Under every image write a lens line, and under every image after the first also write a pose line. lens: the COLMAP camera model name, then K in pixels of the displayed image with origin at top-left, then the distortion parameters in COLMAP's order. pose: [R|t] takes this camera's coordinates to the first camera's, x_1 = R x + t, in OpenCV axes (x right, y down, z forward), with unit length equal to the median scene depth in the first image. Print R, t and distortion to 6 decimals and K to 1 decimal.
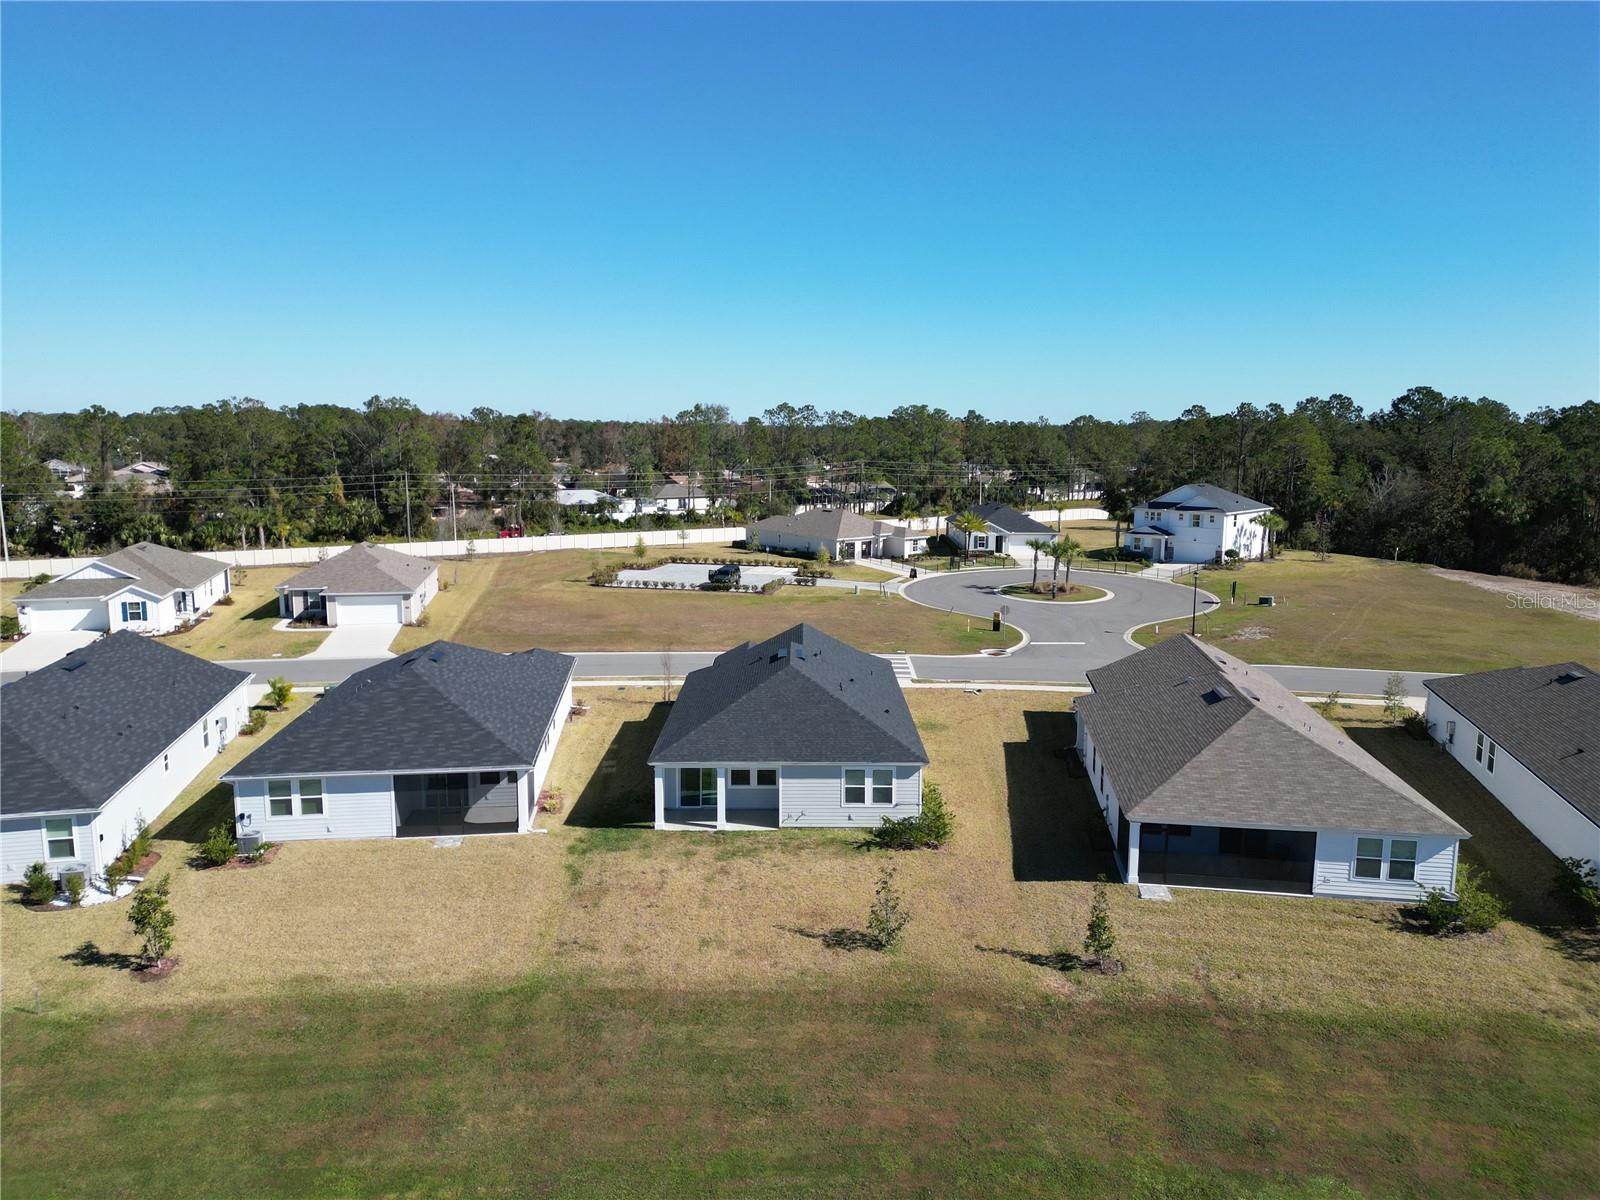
lens RADIAL K [[1121.1, 0, 794.8], [0, 1121.1, 601.1], [0, 0, 1]] dist [0.086082, -0.081750]
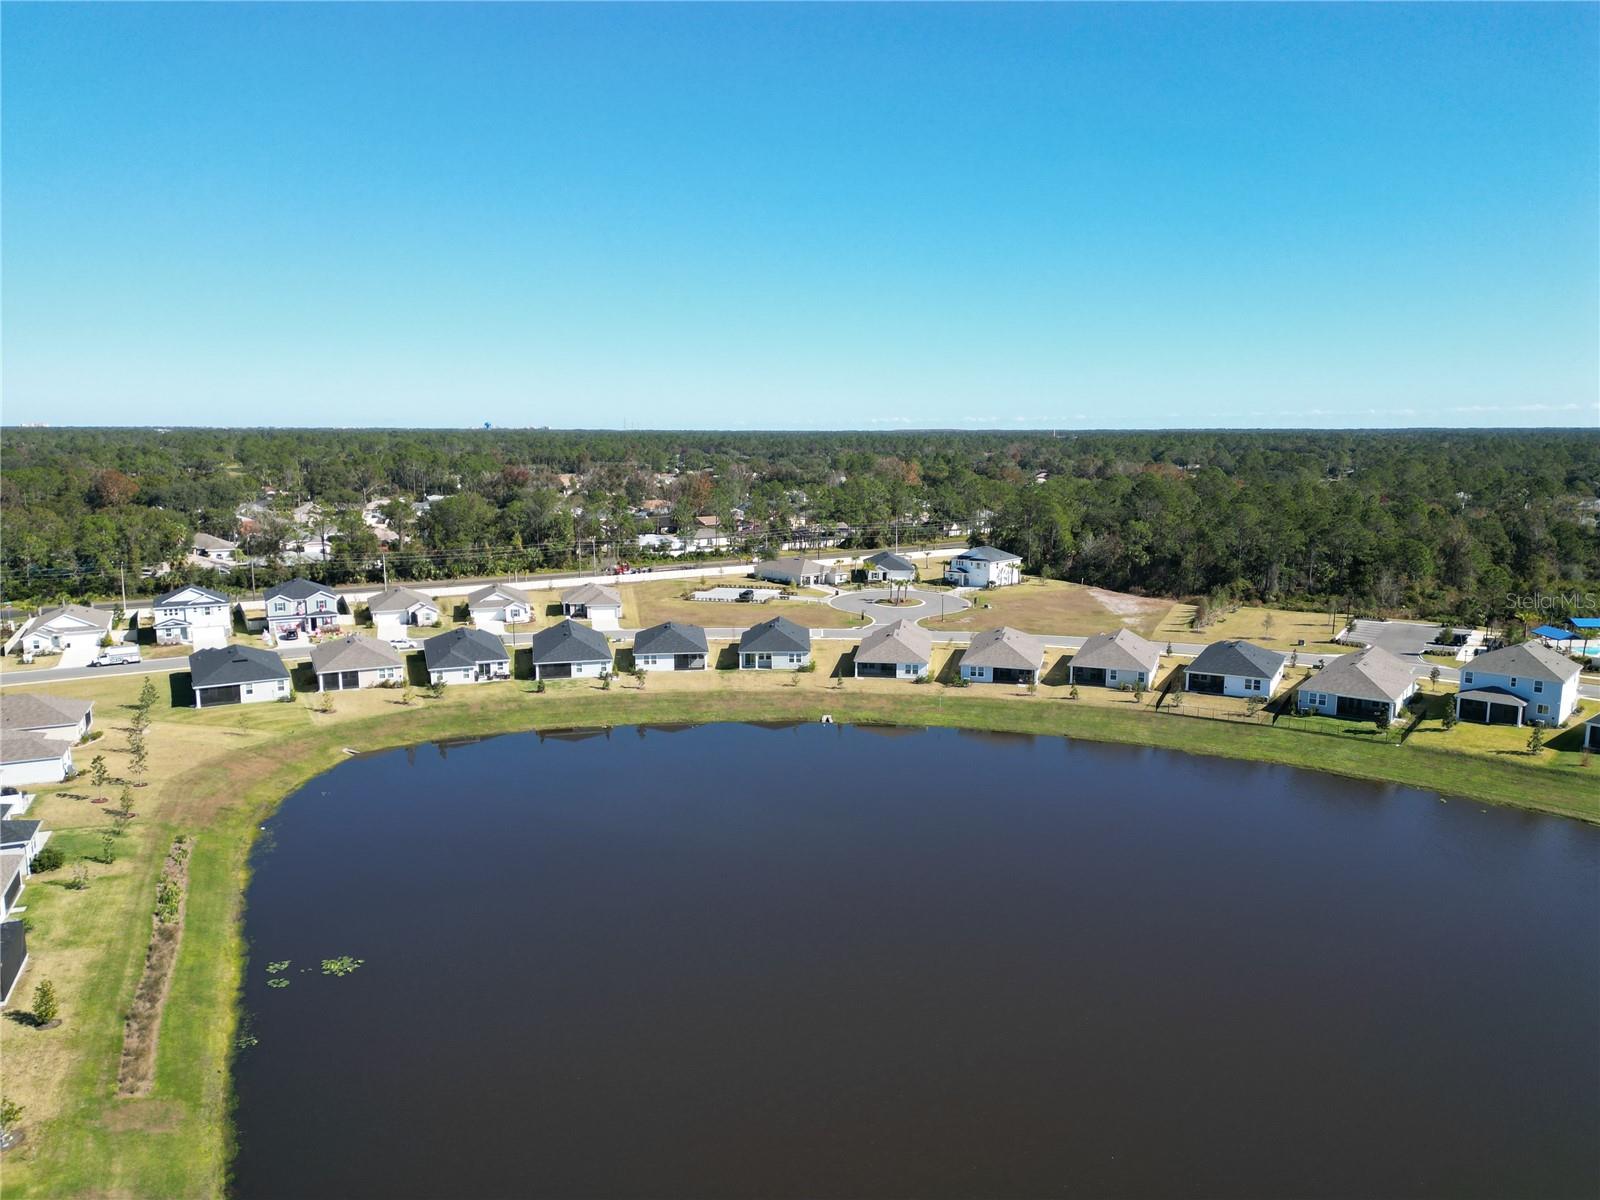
lens RADIAL K [[1121.1, 0, 794.8], [0, 1121.1, 601.1], [0, 0, 1]] dist [0.086082, -0.081750]
pose [[0.999975, -0.003771, 0.005914, 0.015611], [0.003759, 0.999991, 0.001979, -0.013581], [-0.005921, -0.001957, 0.999981, -1.041163]]
